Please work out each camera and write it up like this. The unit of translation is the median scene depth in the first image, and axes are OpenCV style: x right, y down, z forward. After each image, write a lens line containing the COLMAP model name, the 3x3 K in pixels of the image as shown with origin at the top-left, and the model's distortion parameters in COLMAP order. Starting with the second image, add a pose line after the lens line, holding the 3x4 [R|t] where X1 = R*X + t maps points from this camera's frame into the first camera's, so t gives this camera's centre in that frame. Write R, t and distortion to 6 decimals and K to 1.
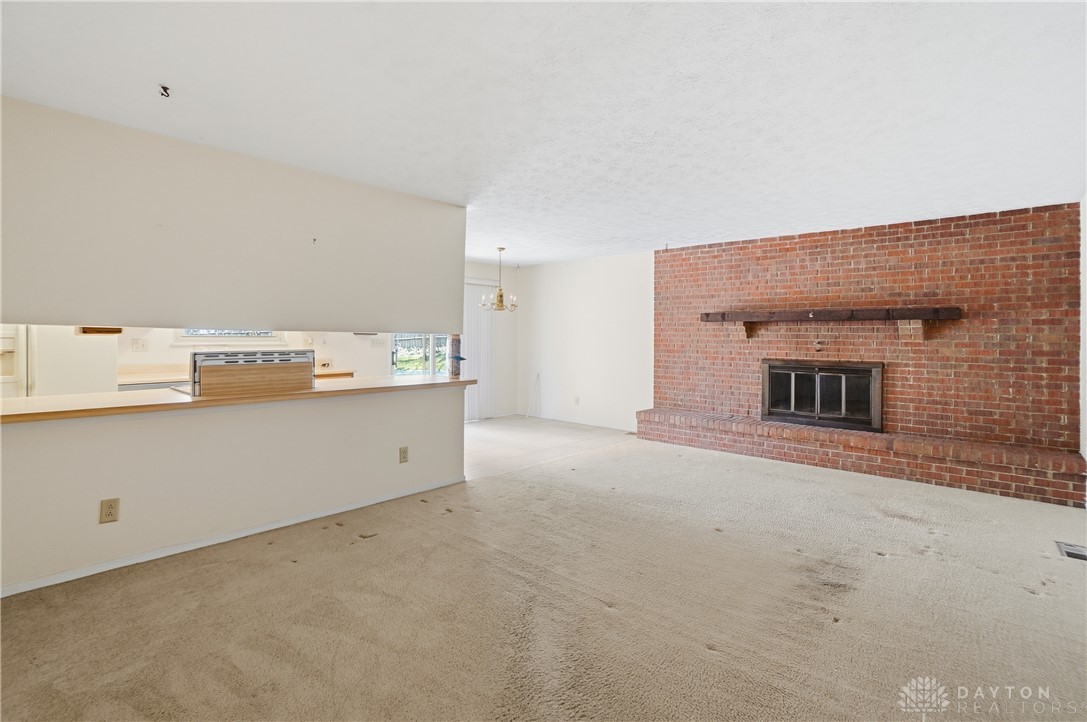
lens RADIAL K [[483.7, 0, 540.1], [0, 483.7, 363.4], [0, 0, 1]] dist [-0.062277, 0.022747]
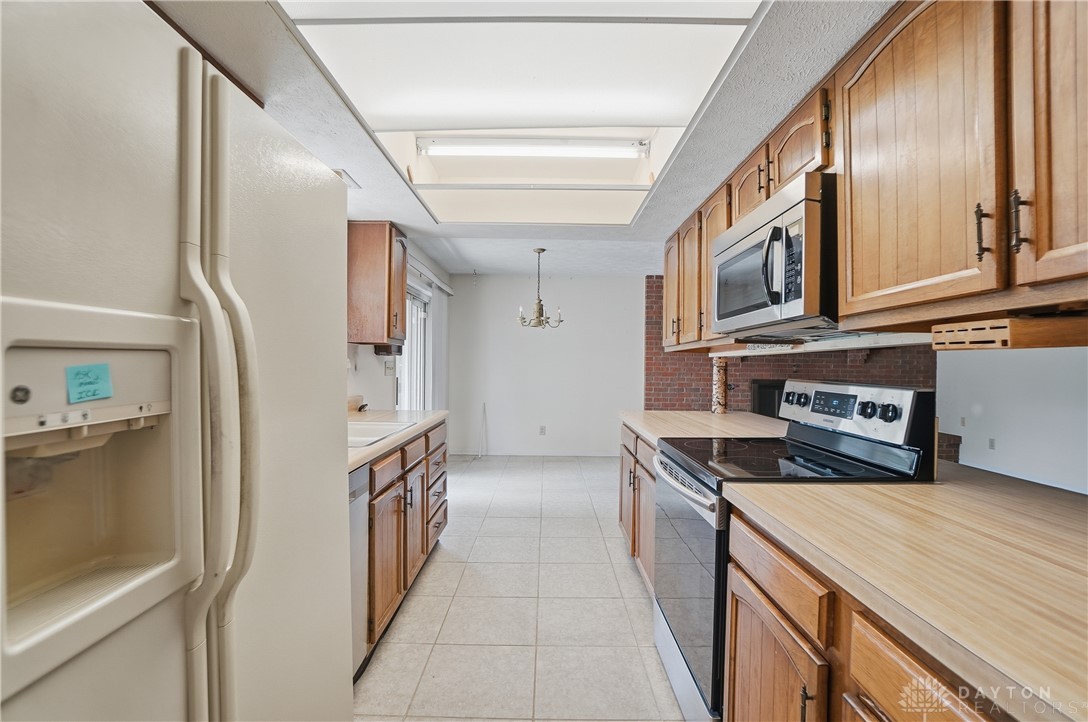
lens RADIAL K [[484.1, 0, 540.6], [0, 484.1, 363.4], [0, 0, 1]] dist [-0.062277, 0.022747]
pose [[0.757625, 0.000733, 0.652690, -0.704722], [0.030778, 0.998847, -0.036849, -0.022909], [-0.651964, 0.048006, 0.756729, 0.459465]]
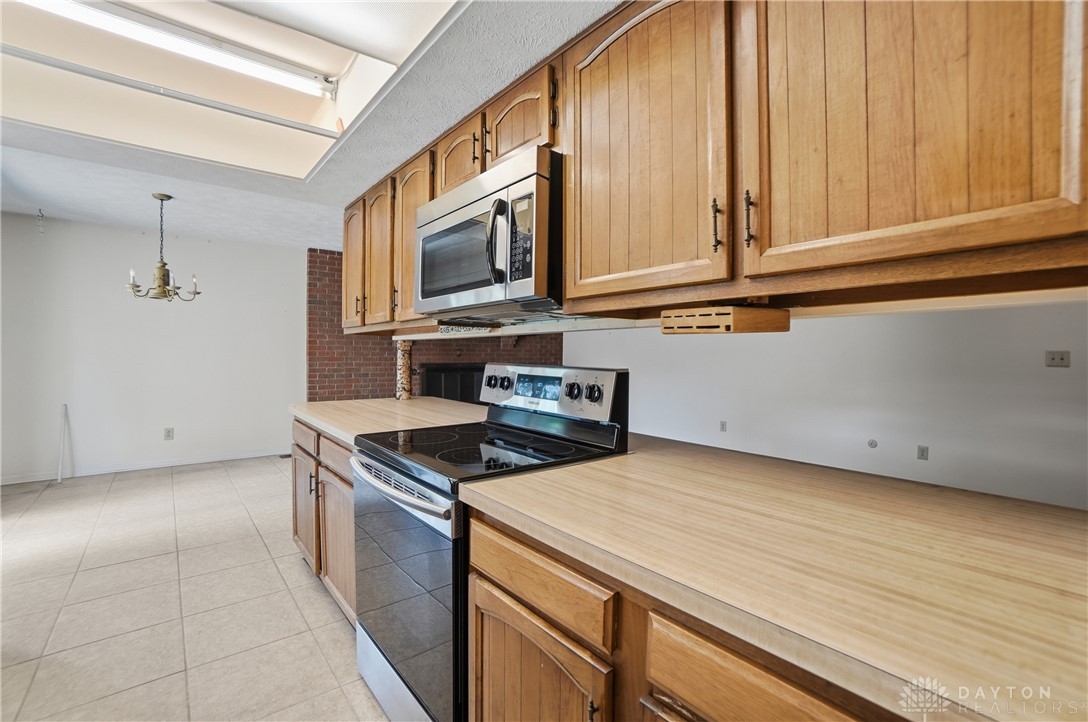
lens RADIAL K [[484.1, 0, 540.6], [0, 484.1, 363.4], [0, 0, 1]] dist [-0.062277, 0.022747]
pose [[0.172288, -0.031334, 0.984548, -0.678224], [0.046333, 0.998645, 0.023674, -0.024735], [-0.983956, 0.041538, 0.173506, 0.508364]]
